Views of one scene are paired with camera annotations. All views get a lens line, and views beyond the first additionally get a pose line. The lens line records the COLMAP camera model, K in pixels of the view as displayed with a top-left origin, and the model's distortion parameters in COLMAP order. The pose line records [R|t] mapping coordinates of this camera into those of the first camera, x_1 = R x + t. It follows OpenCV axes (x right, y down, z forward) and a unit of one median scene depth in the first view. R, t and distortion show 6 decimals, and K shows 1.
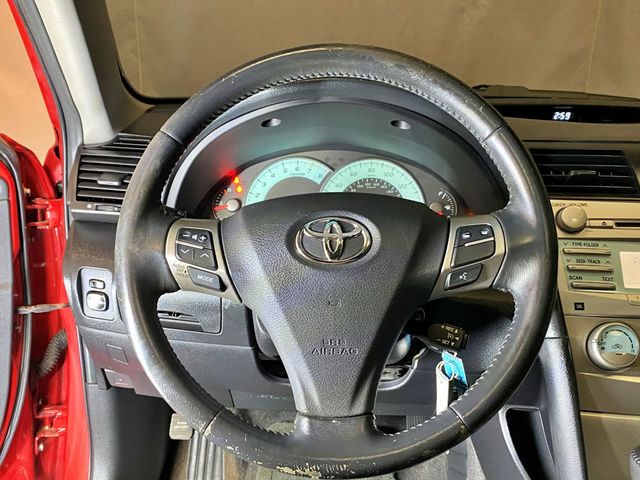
lens RADIAL K [[642.4, 0, 313.5], [0, 642.4, 242.1], [0, 0, 1]] dist [0.161220, -0.363134]
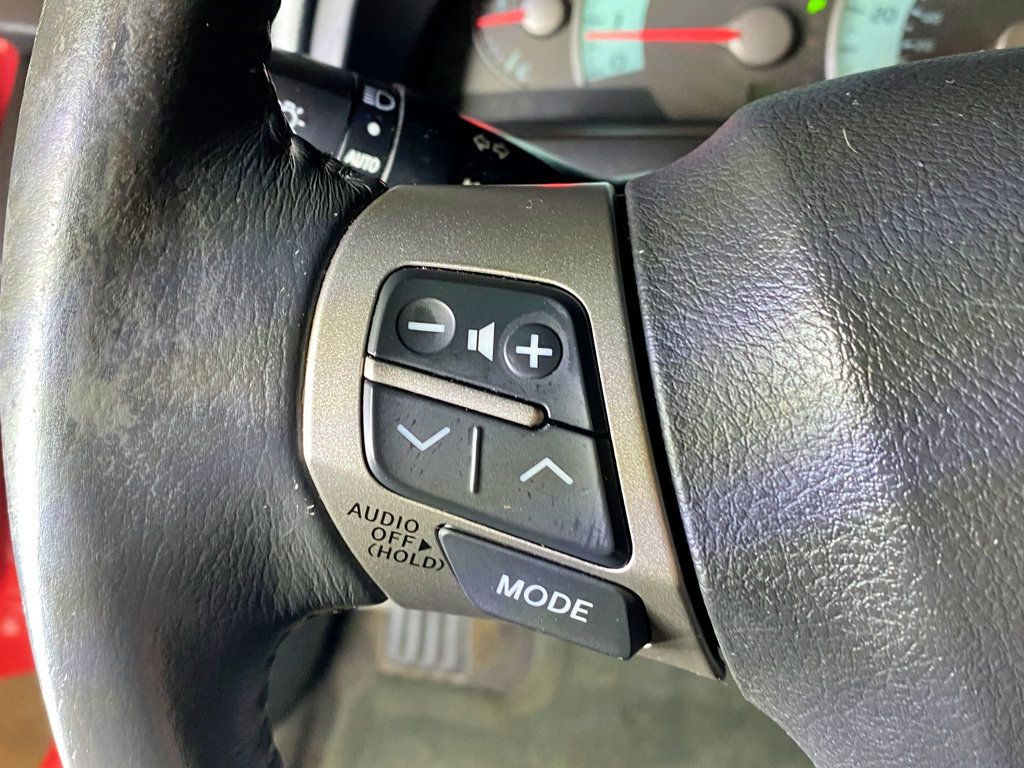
lens RADIAL K [[1030.2, 0, 512.0], [0, 1030.2, 384.0], [0, 0, 1]] dist [0.088333, -0.212692]
pose [[0.997398, 0.050707, -0.051238, -0.106938], [-0.031214, 0.944482, 0.327077, -0.052117], [0.064979, -0.324627, 0.943608, 0.497593]]
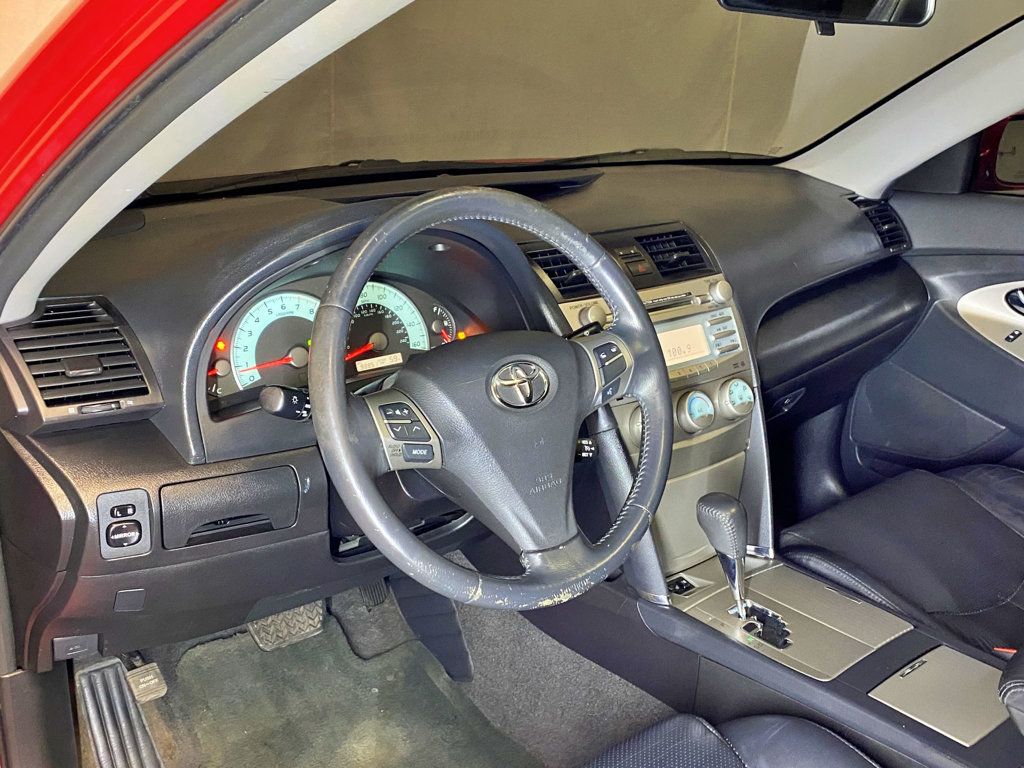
lens RADIAL K [[1027.8, 0, 501.6], [0, 1027.8, 387.3], [0, 0, 1]] dist [0.161220, -0.363134]
pose [[0.752061, -0.210730, 0.624497, -0.651894], [0.168037, 0.977502, 0.127486, -0.136145], [-0.637312, 0.009062, 0.770552, -0.162460]]
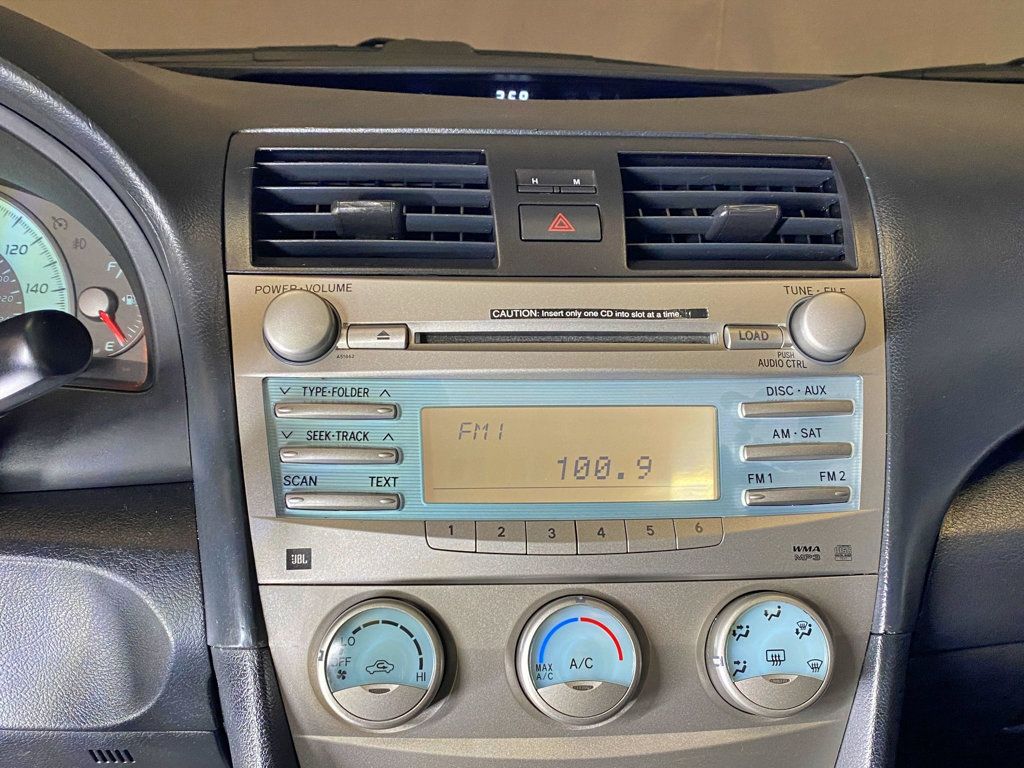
lens RADIAL K [[1030.2, 0, 512.0], [0, 1030.2, 384.0], [0, 0, 1]] dist [0.088333, -0.212692]
pose [[0.994353, -0.029957, 0.101810, 0.378627], [0.026795, 0.999120, 0.032283, -0.014839], [-0.102687, -0.029372, 0.994280, 0.318496]]
